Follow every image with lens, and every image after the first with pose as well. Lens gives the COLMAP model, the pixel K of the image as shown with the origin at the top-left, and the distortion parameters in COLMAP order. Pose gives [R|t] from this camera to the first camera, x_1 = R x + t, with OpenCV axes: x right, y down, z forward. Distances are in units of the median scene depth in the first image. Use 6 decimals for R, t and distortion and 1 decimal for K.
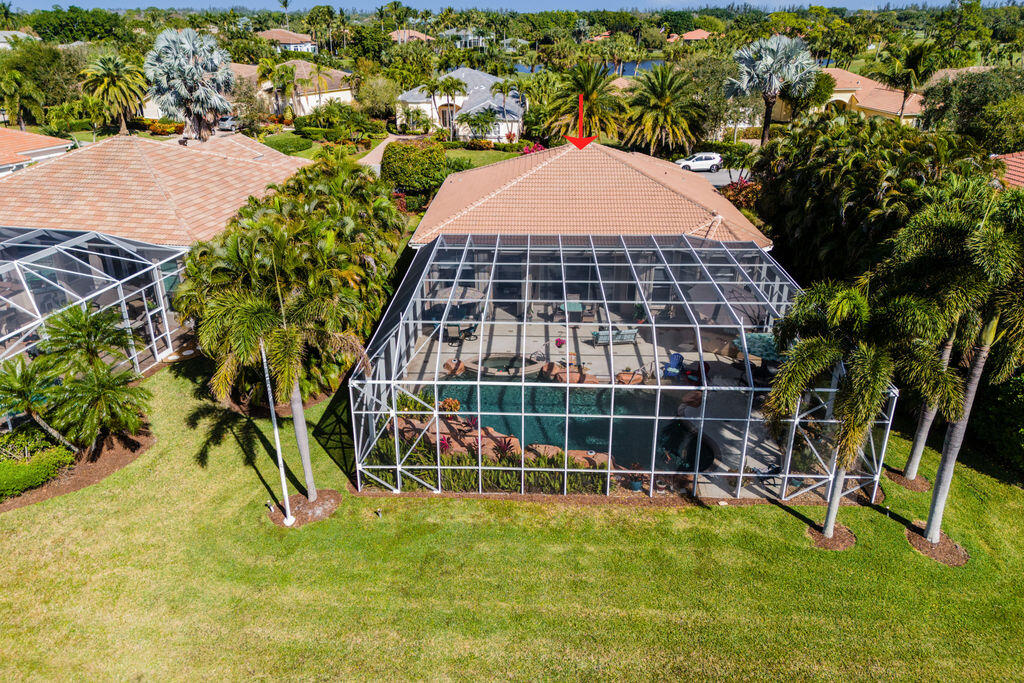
lens RADIAL K [[757.3, 0, 512.0], [0, 757.3, 341.5], [0, 0, 1]] dist [0.076223, -0.075834]
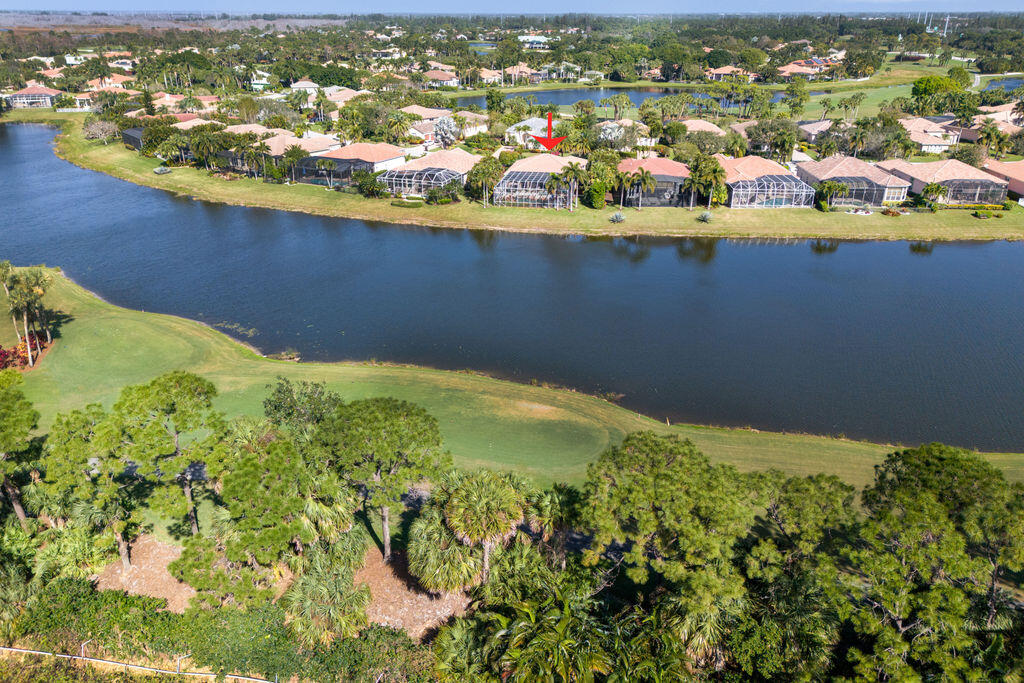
lens RADIAL K [[757.3, 0, 512.0], [0, 757.3, 341.5], [0, 0, 1]] dist [0.076223, -0.075834]
pose [[0.989698, 0.056141, -0.131708, 0.928156], [-0.055543, 0.998423, 0.008213, 1.360879], [0.131961, -0.000813, 0.991255, -5.770217]]
